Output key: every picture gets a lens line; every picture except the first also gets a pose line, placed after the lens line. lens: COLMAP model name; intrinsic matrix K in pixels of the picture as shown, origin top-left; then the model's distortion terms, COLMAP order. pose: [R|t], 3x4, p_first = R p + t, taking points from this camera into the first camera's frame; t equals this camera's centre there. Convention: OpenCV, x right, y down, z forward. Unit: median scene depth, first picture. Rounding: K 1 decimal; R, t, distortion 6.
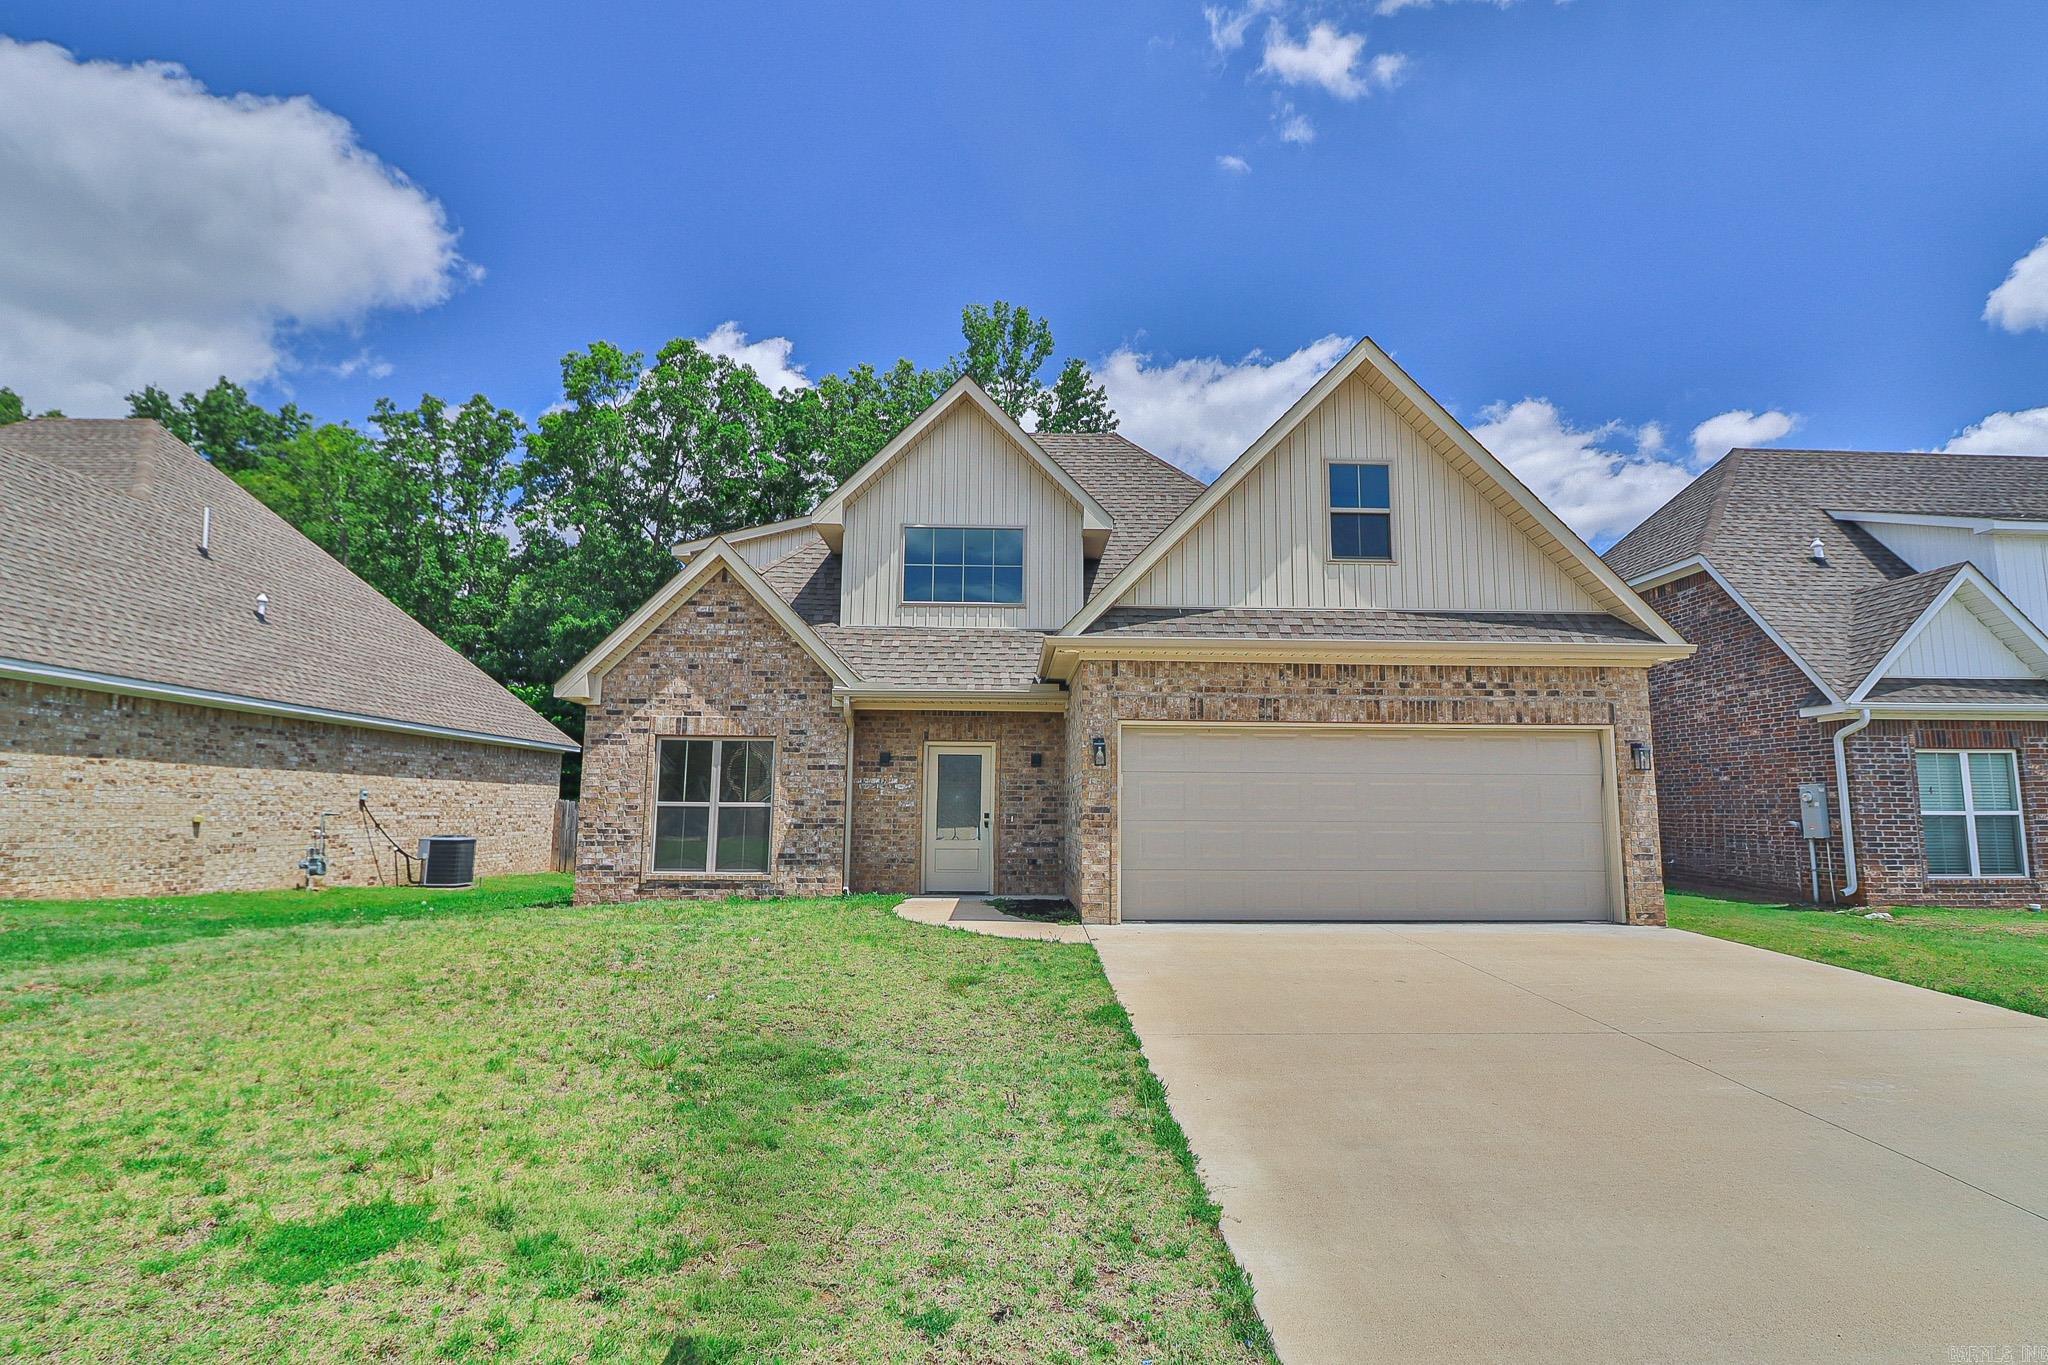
lens RADIAL K [[1131.0, 0, 1036.2], [0, 1131.0, 647.2], [0, 0, 1]] dist [0.004020, -0.018683]
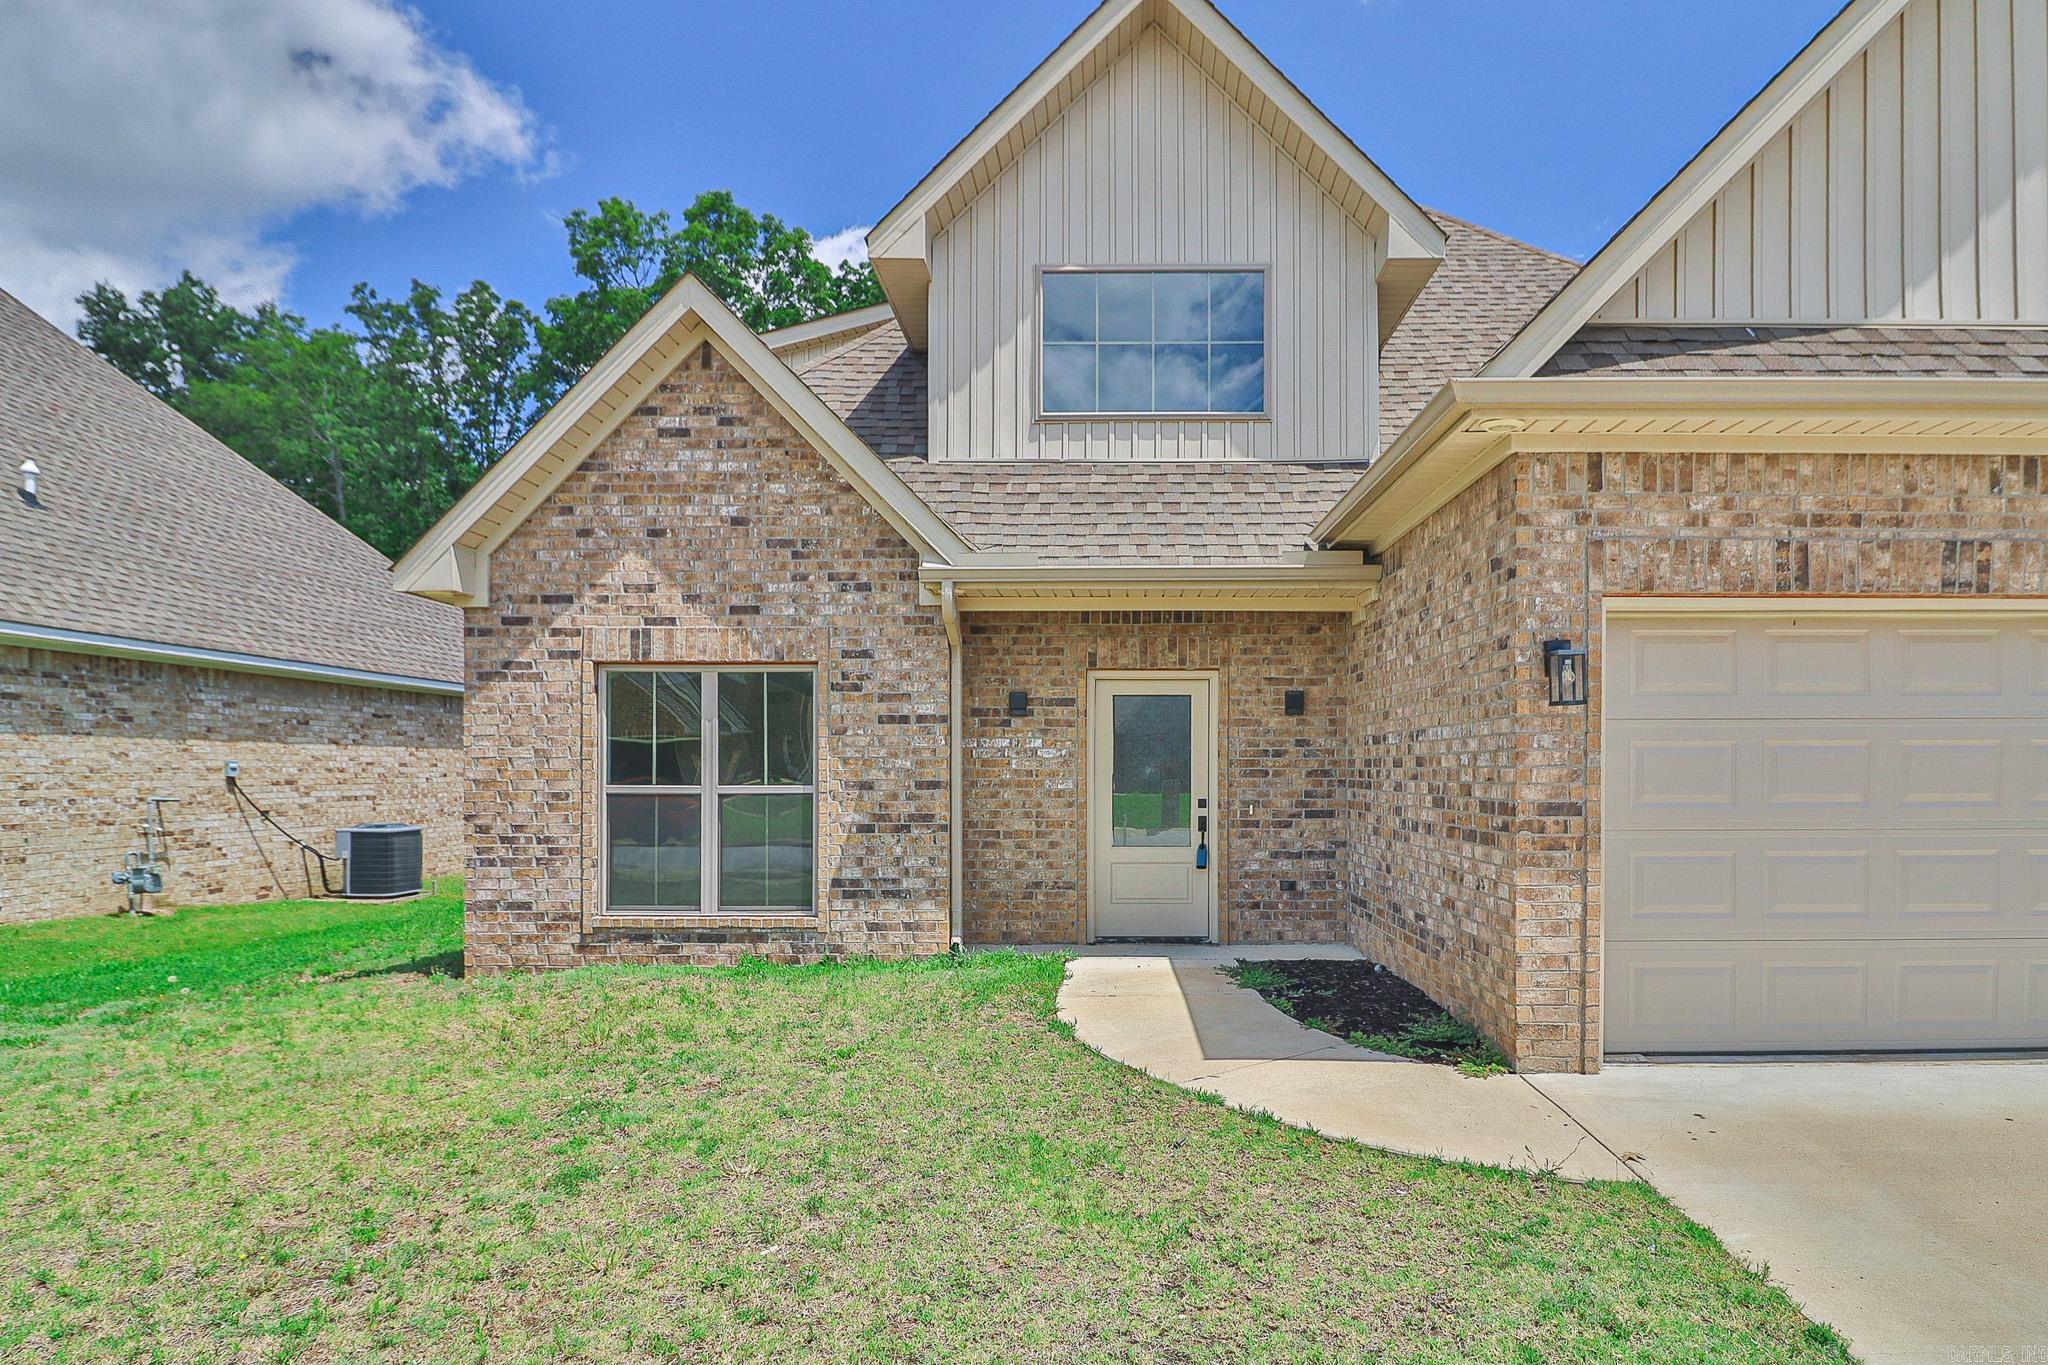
lens RADIAL K [[1128.0, 0, 1070.8], [0, 1128.0, 779.3], [0, 0, 1]] dist [0.002360, -0.015046]
pose [[0.999009, -0.007551, -0.043862, -0.089354], [0.014217, 0.988011, 0.153727, 0.054352], [0.042175, -0.154198, 0.987139, 0.481422]]
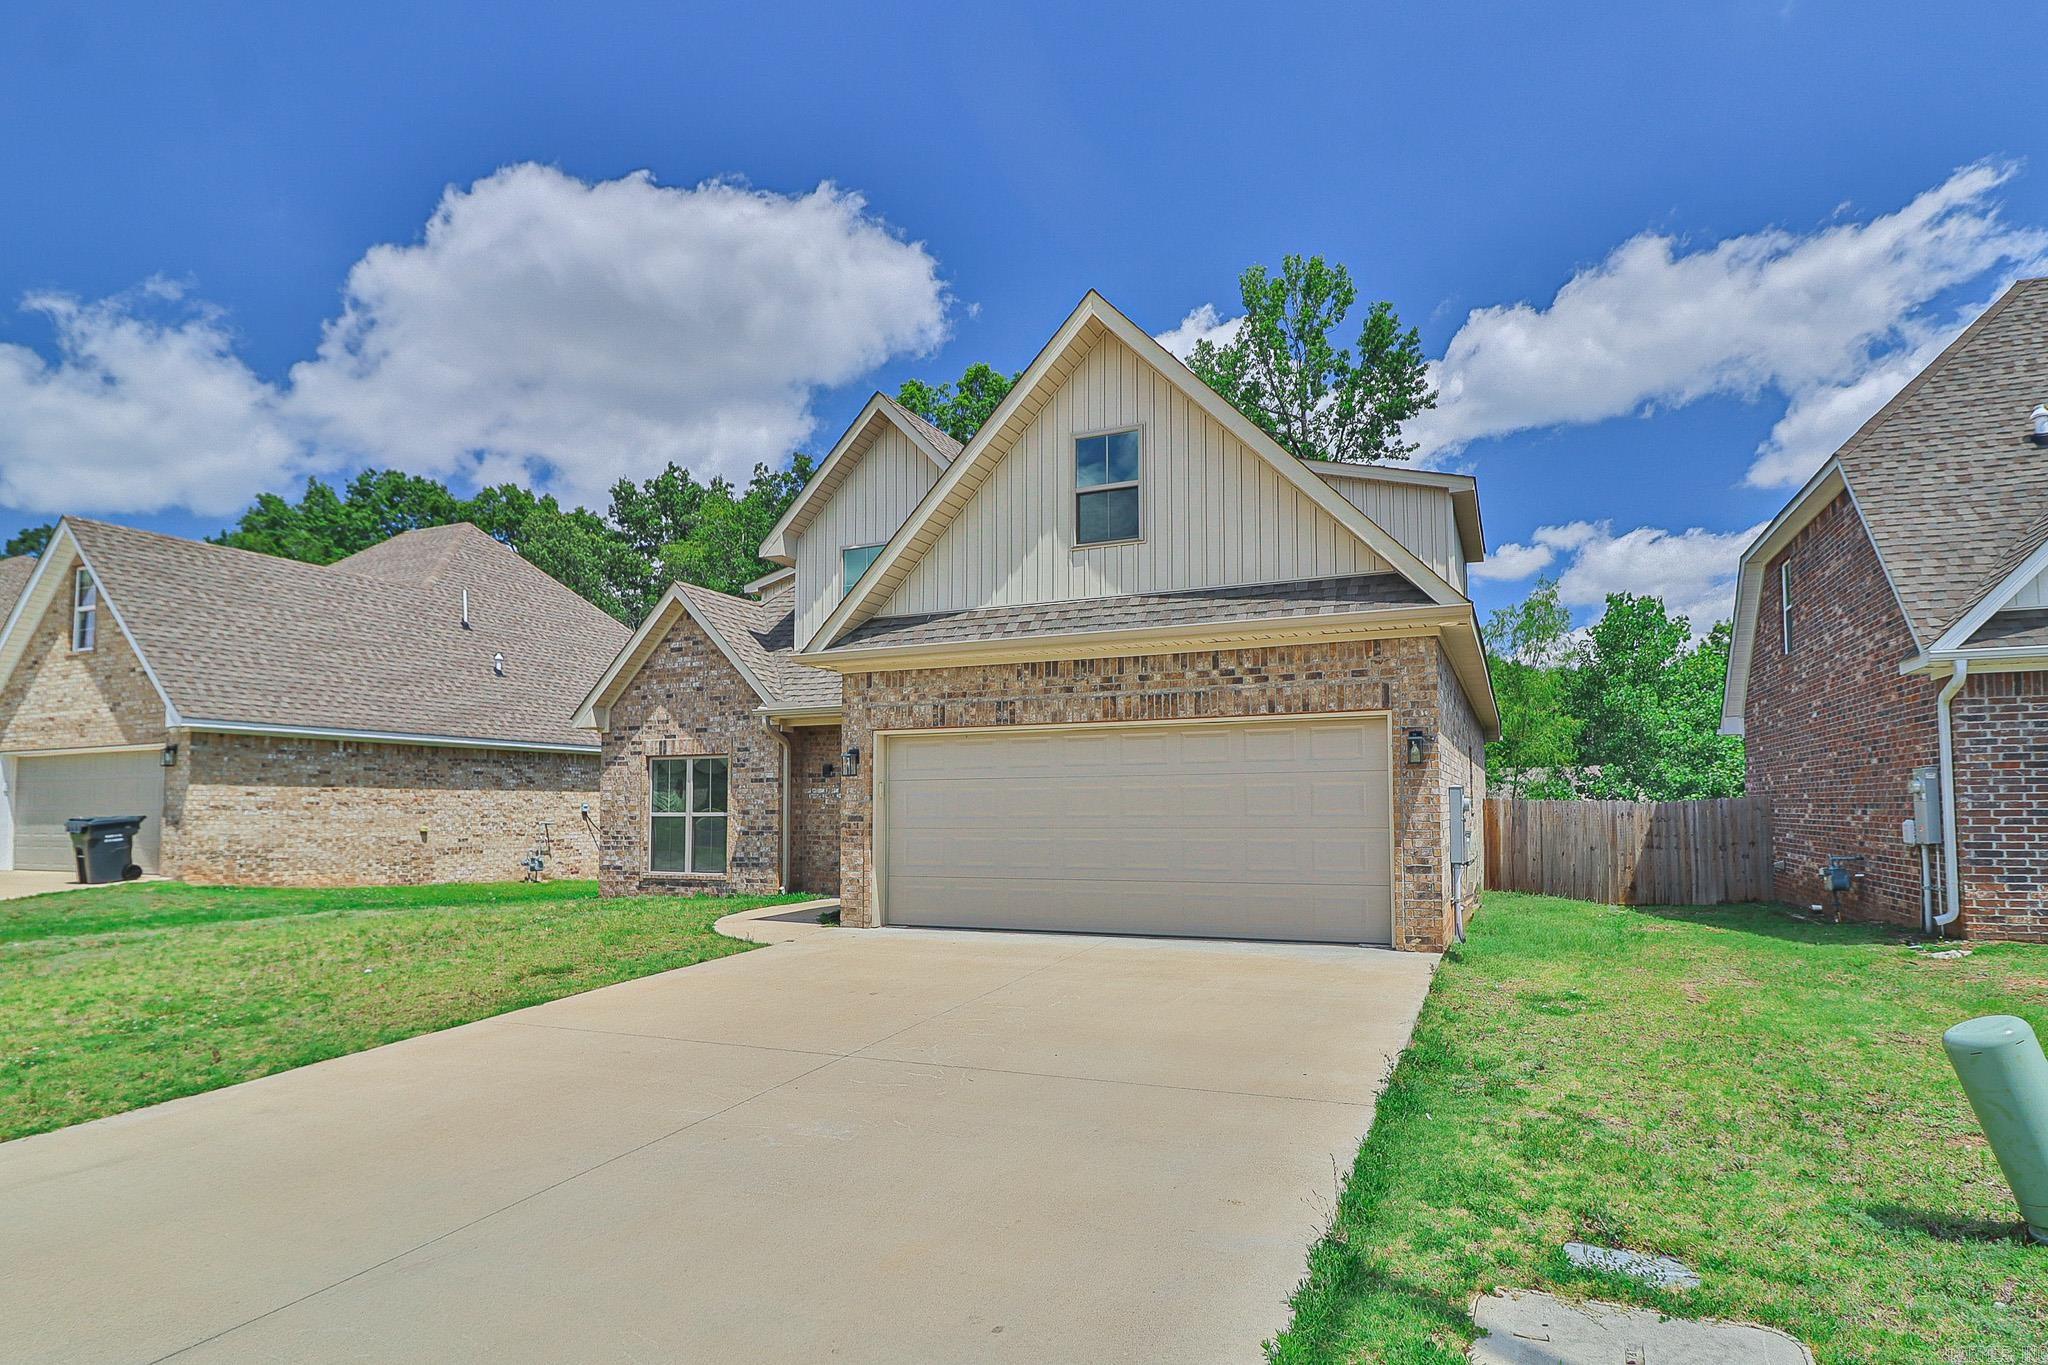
lens RADIAL K [[1154.6, 0, 1019.9], [0, 1154.6, 749.6], [0, 0, 1]] dist [-0.002996, -0.000880]
pose [[0.890920, -0.036245, -0.452712, 0.557727], [0.078524, 0.994091, 0.074943, 0.011747], [0.447320, -0.102317, 0.888502, 0.114702]]
